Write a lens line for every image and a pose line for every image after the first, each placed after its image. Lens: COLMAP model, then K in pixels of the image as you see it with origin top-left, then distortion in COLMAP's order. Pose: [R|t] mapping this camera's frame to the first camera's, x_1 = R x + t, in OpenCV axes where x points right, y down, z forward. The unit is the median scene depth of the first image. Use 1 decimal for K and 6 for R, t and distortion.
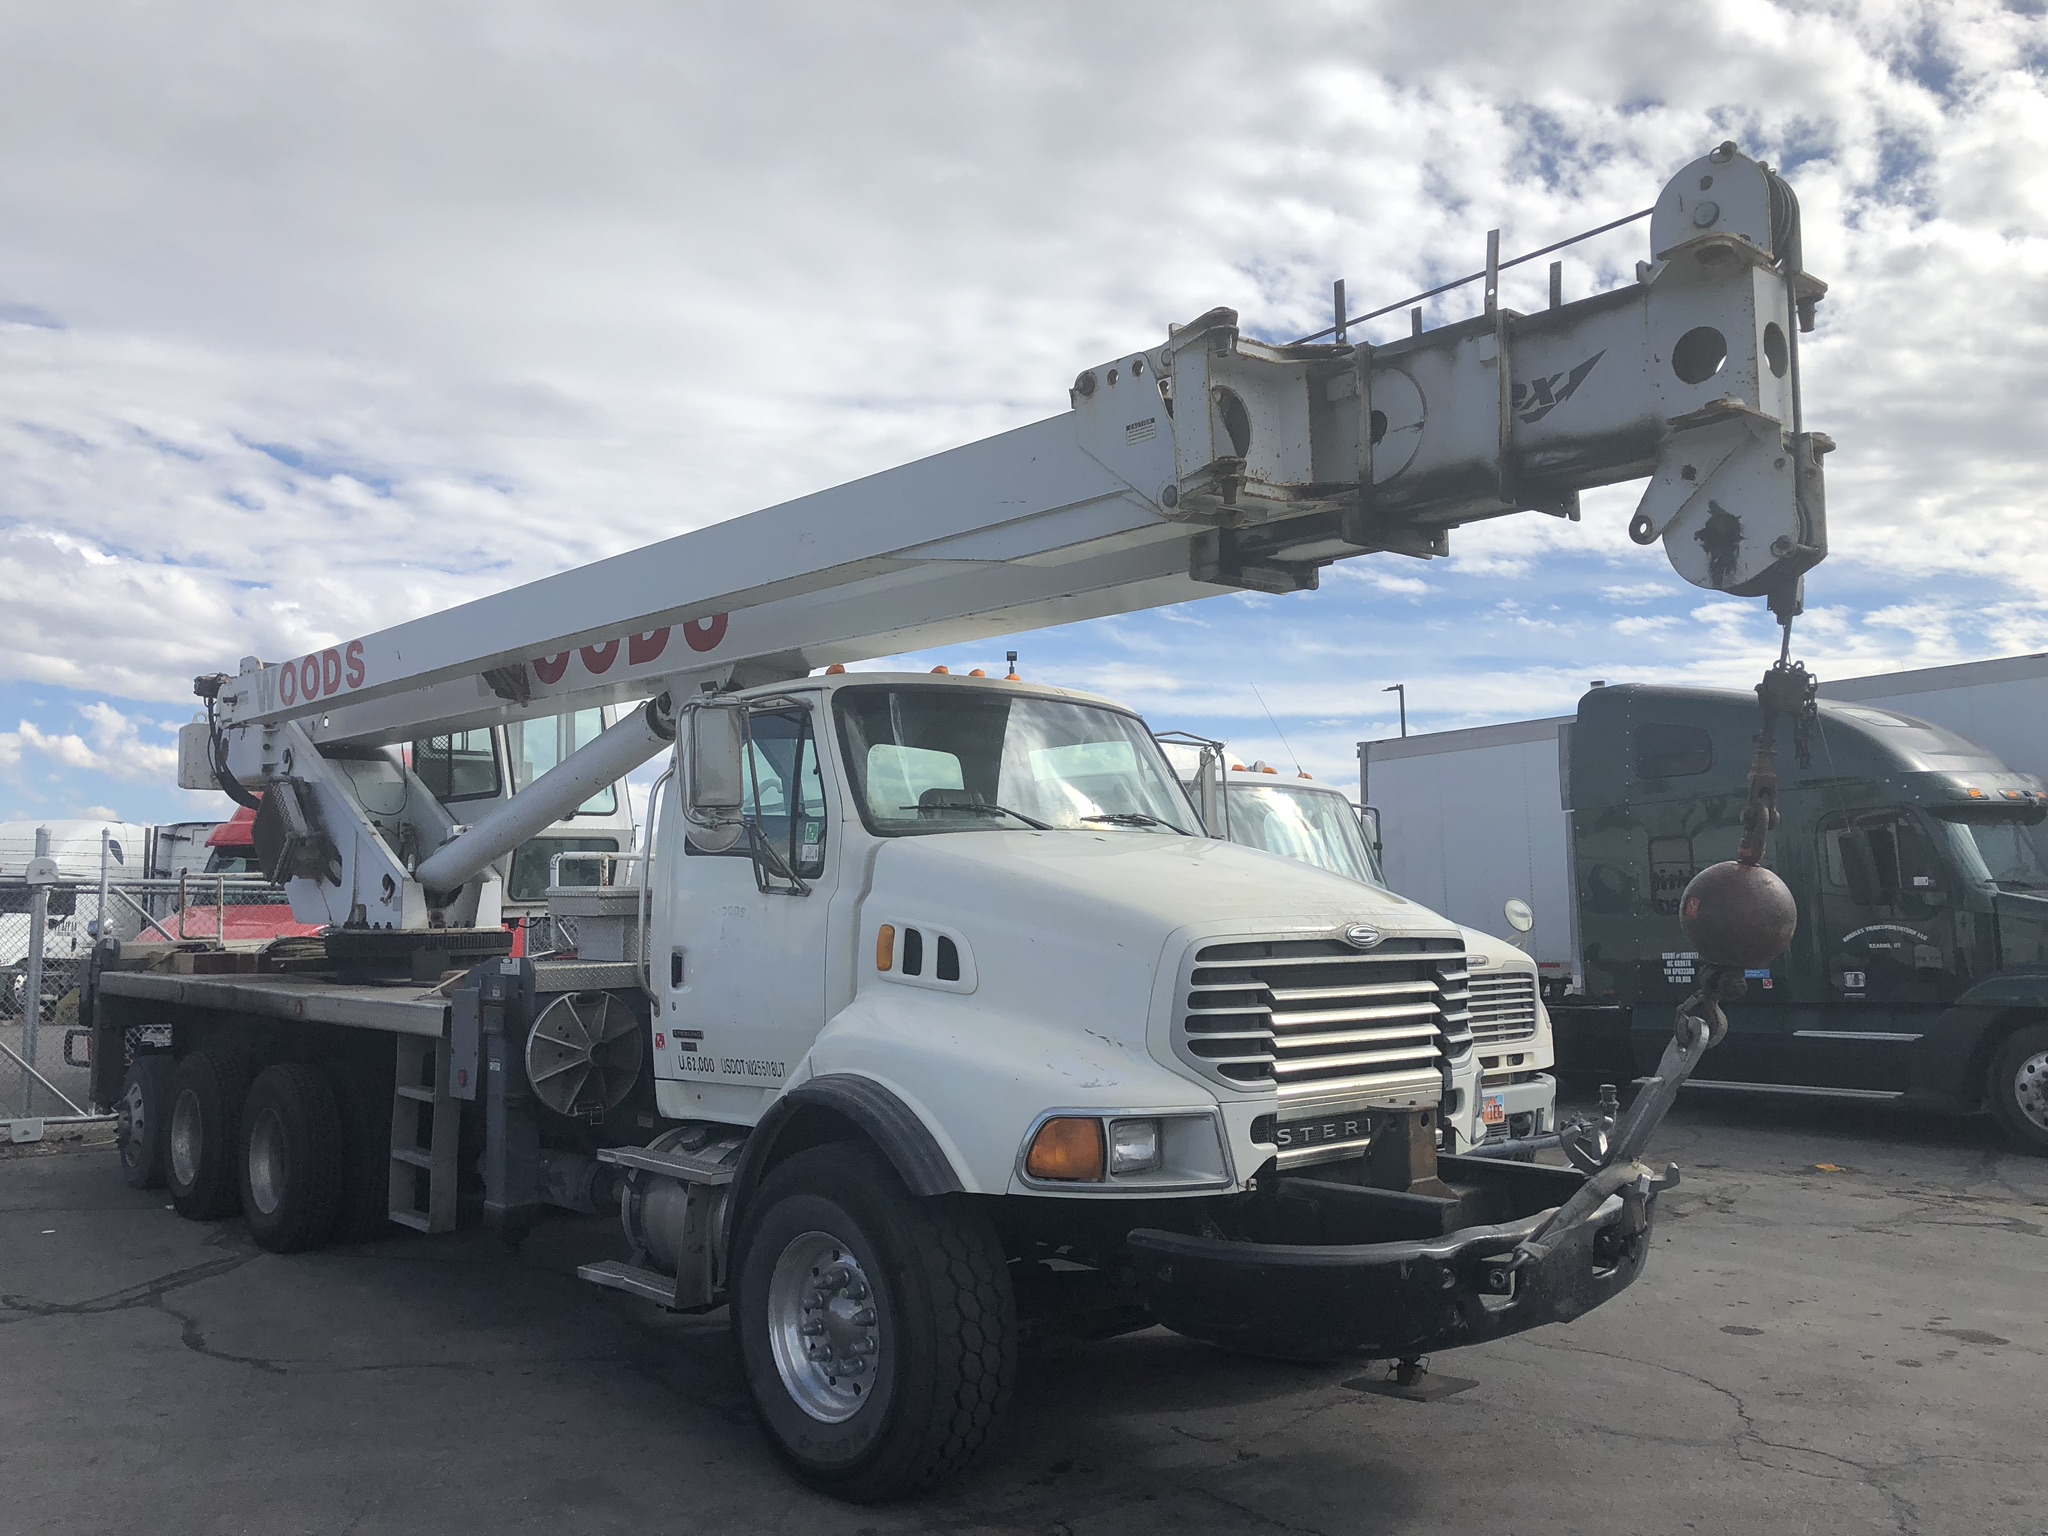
lens RADIAL K [[1672.8, 0, 1009.6], [0, 1672.8, 768.1], [0, 0, 1]] dist [0.013833, 0.001165]
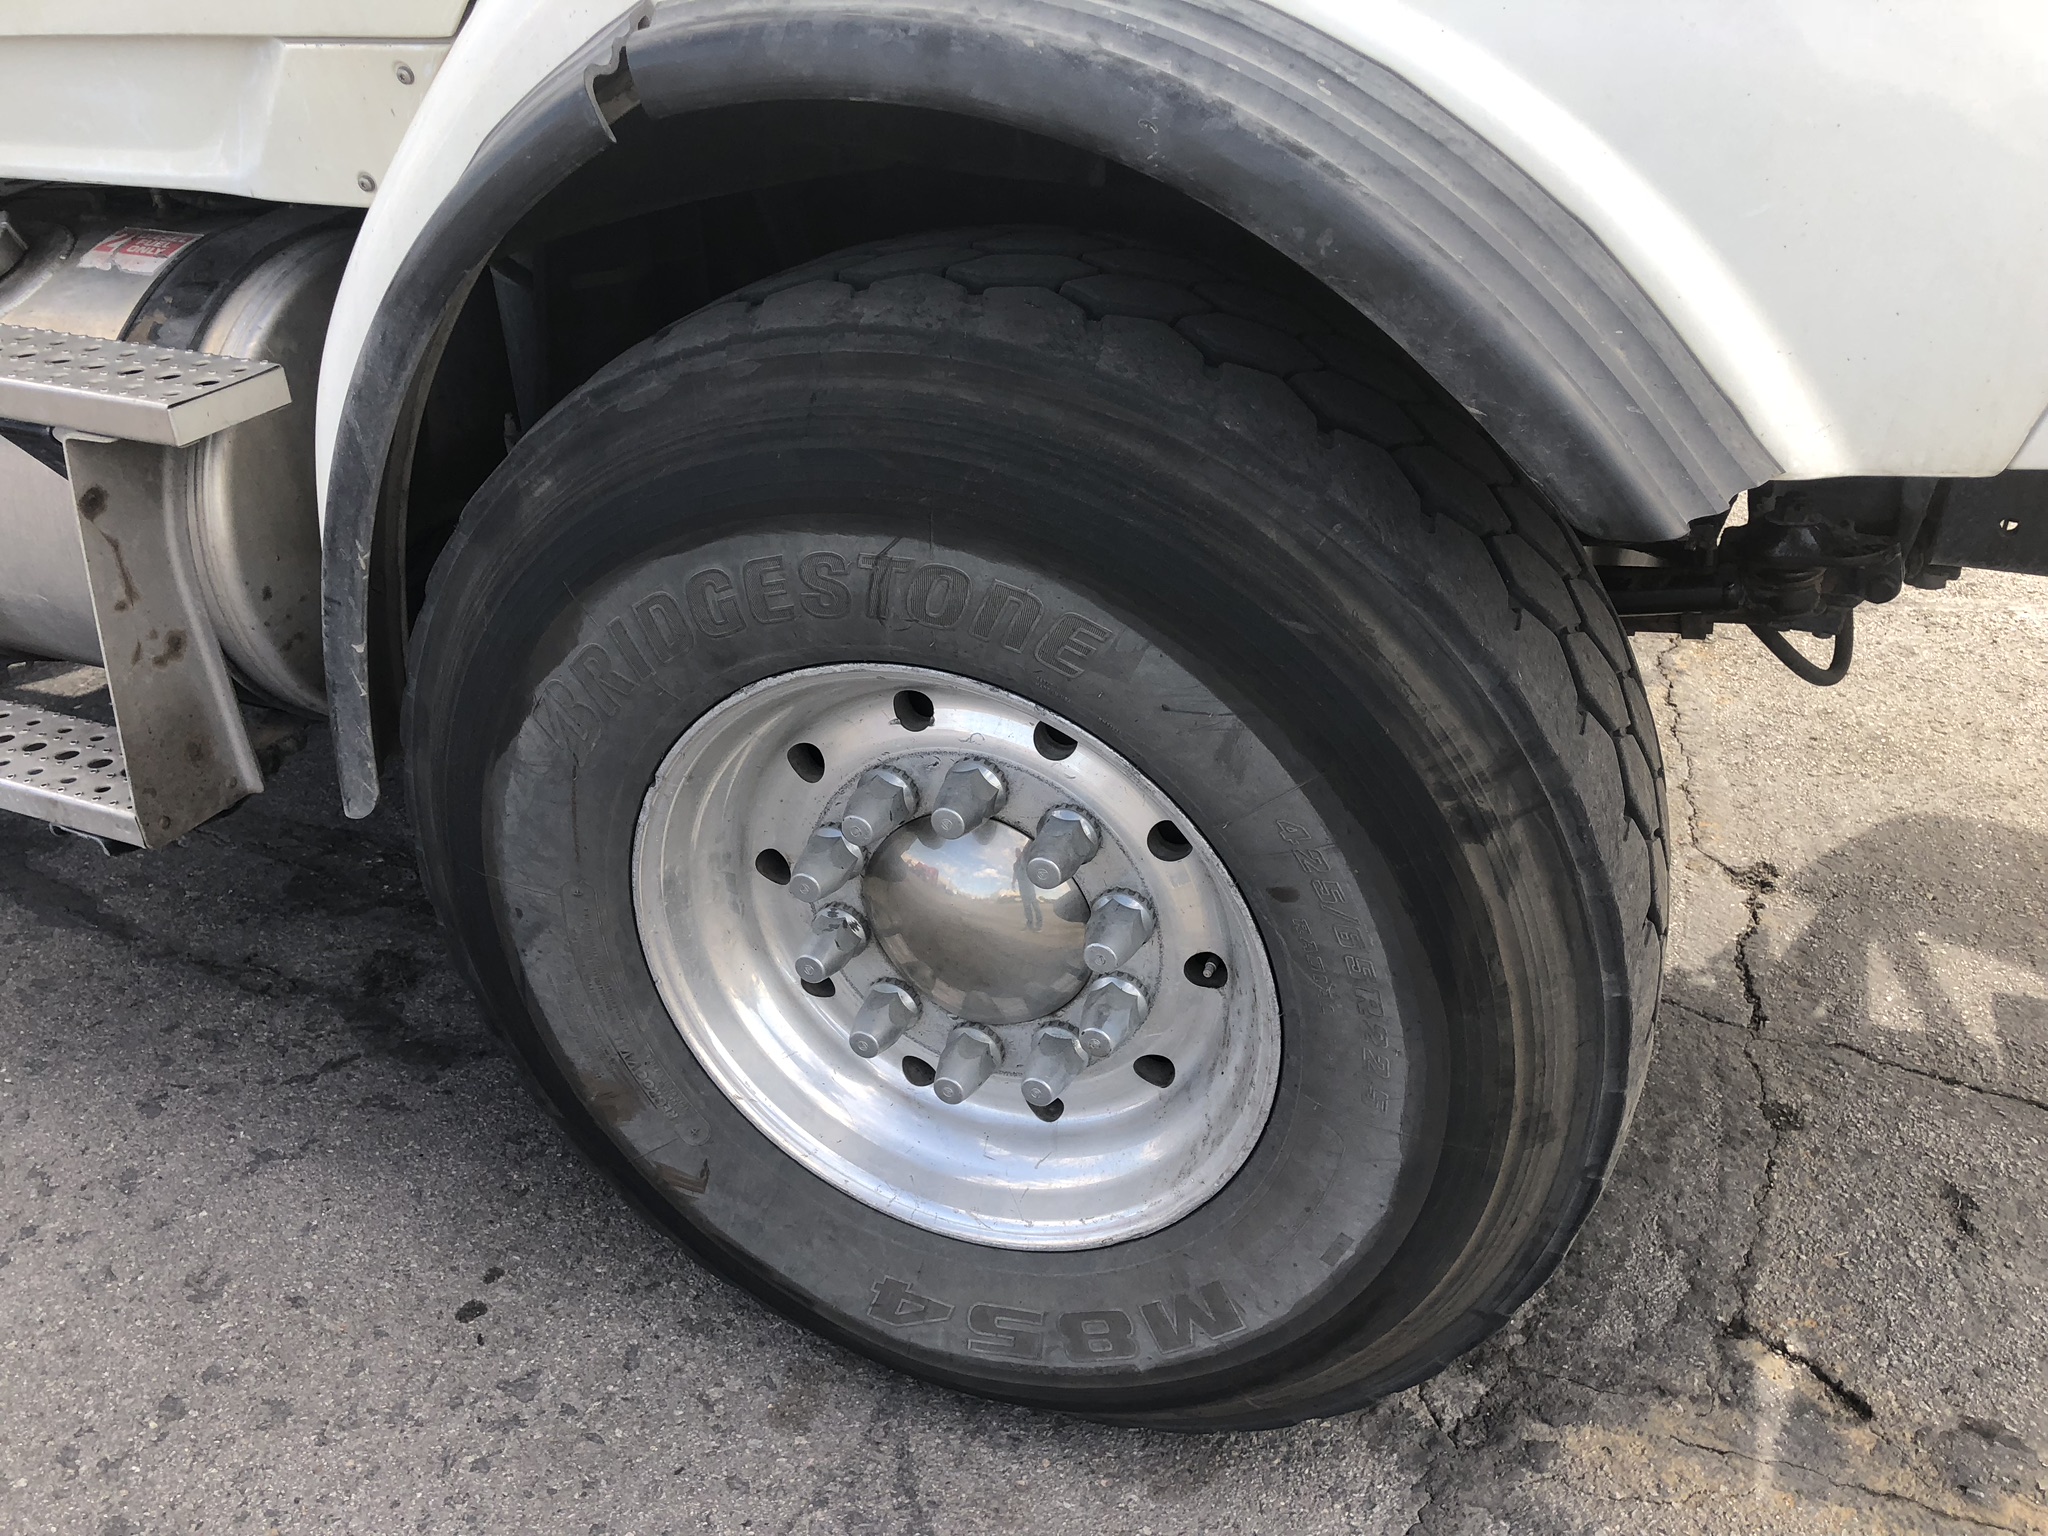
lens RADIAL K [[1672.8, 0, 1009.6], [0, 1672.8, 768.1], [0, 0, 1]] dist [0.013833, 0.001165]
pose [[0.899034, -0.229096, 0.373167, -0.169951], [-0.027088, 0.821483, 0.569590, 0.136313], [-0.437041, -0.522189, 0.732335, 0.721725]]
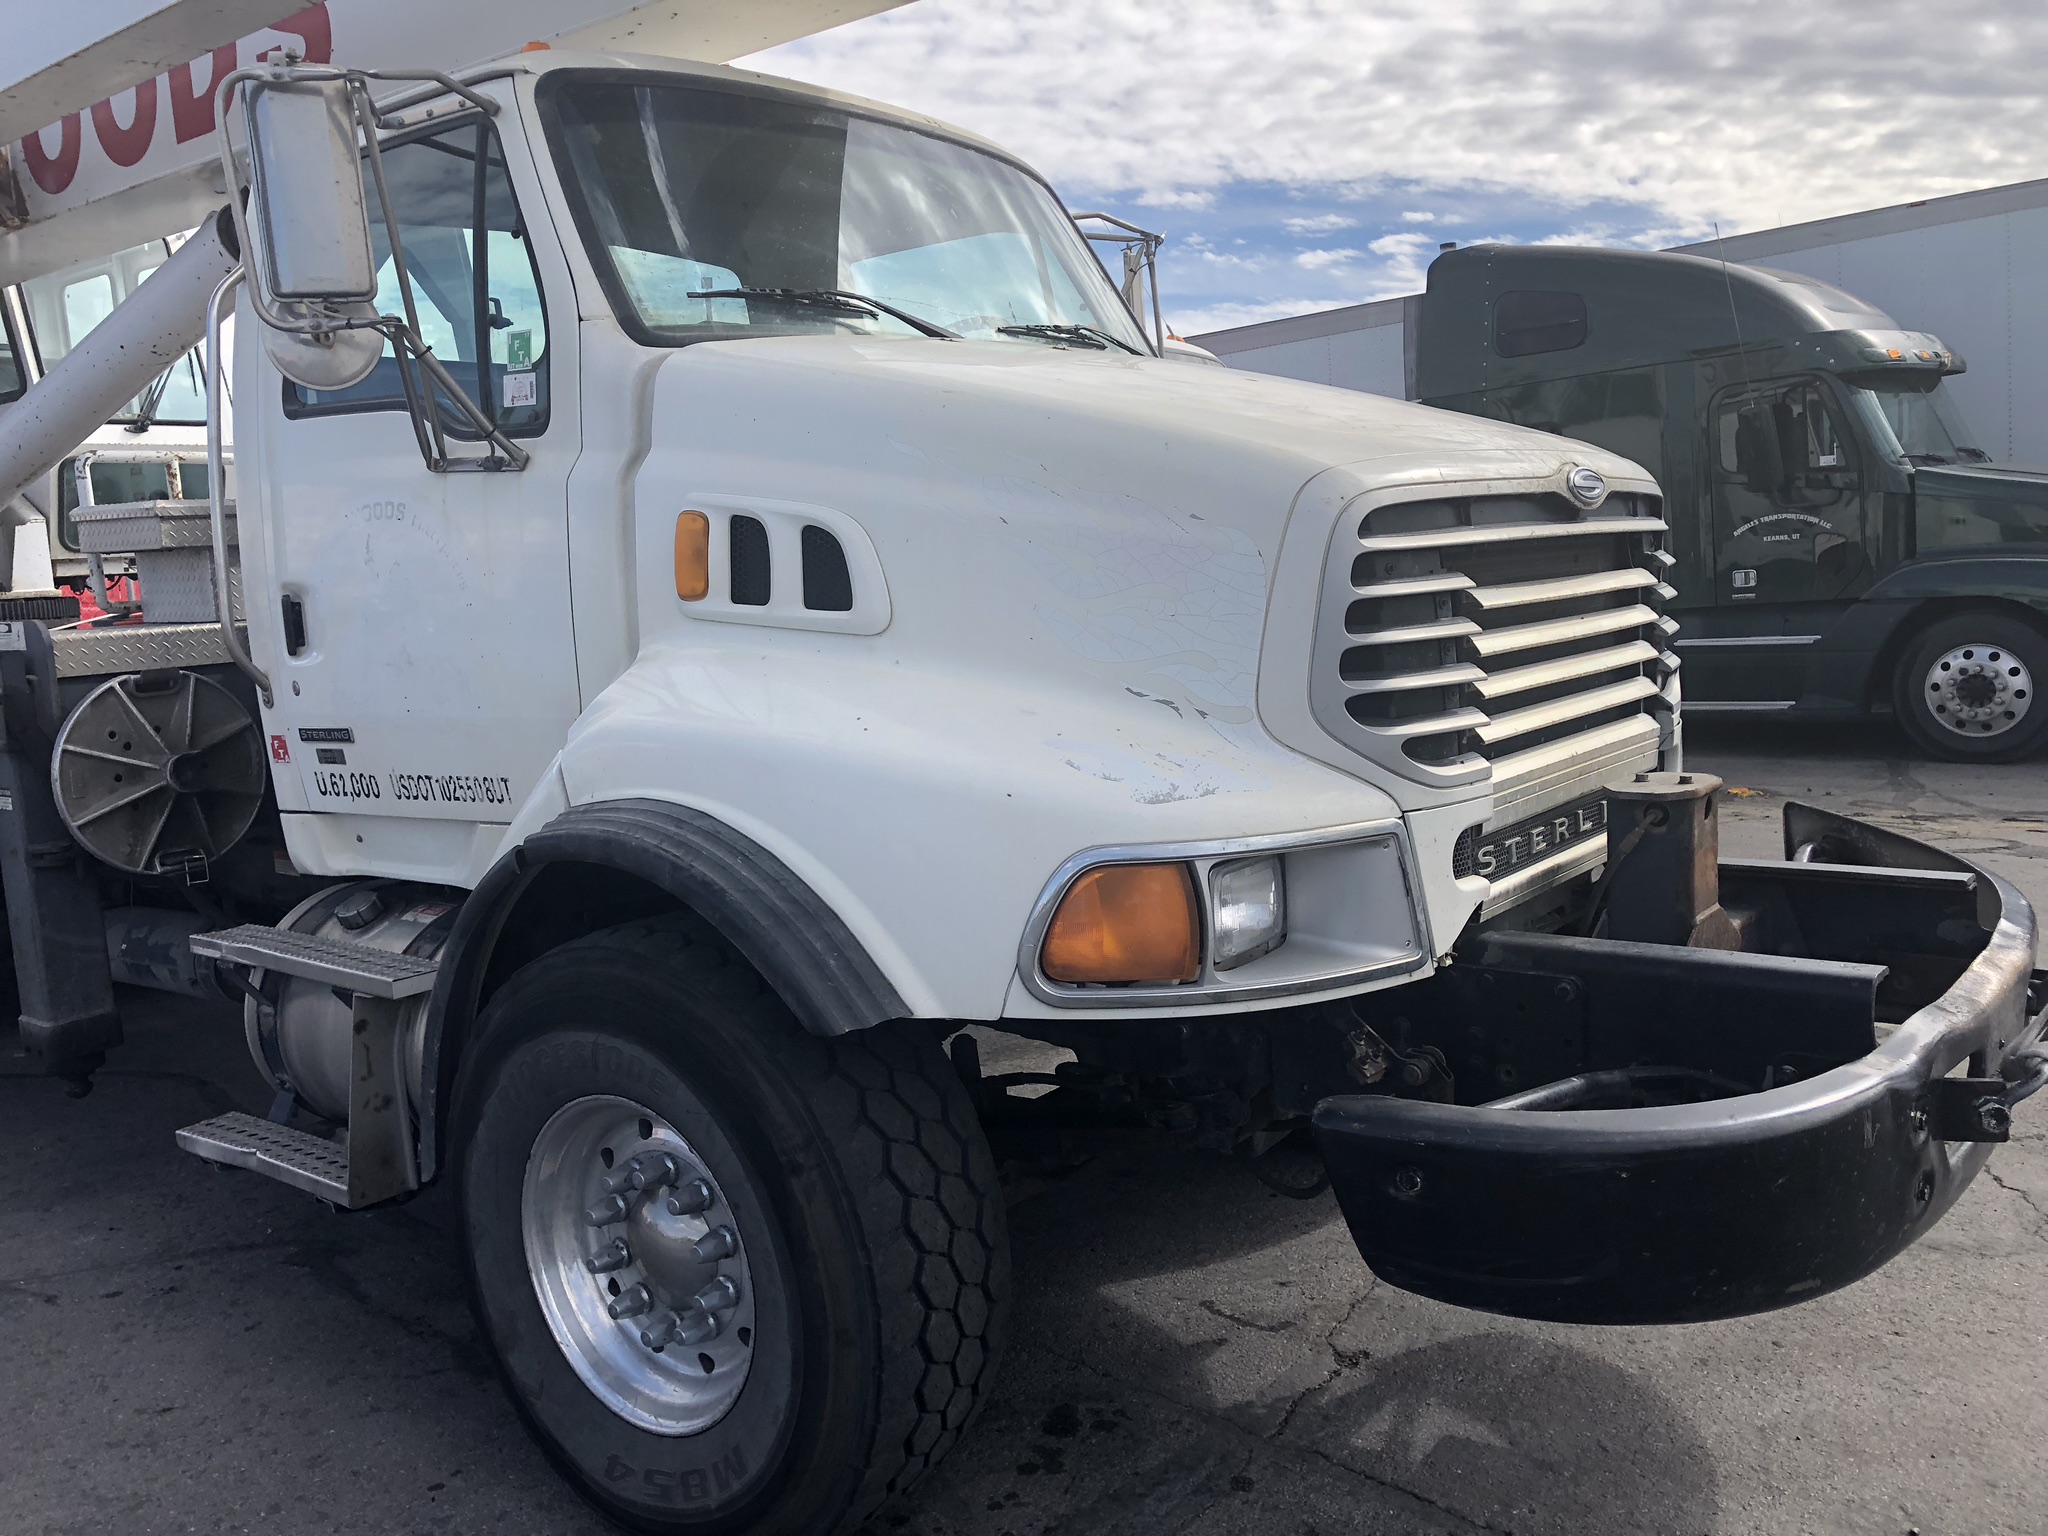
lens RADIAL K [[1672.8, 0, 1009.6], [0, 1672.8, 768.1], [0, 0, 1]] dist [0.013833, 0.001165]
pose [[0.983379, -0.066913, 0.168784, -0.064739], [0.030984, 0.977823, 0.207128, 0.063247], [-0.178900, -0.198456, 0.963644, 0.436895]]
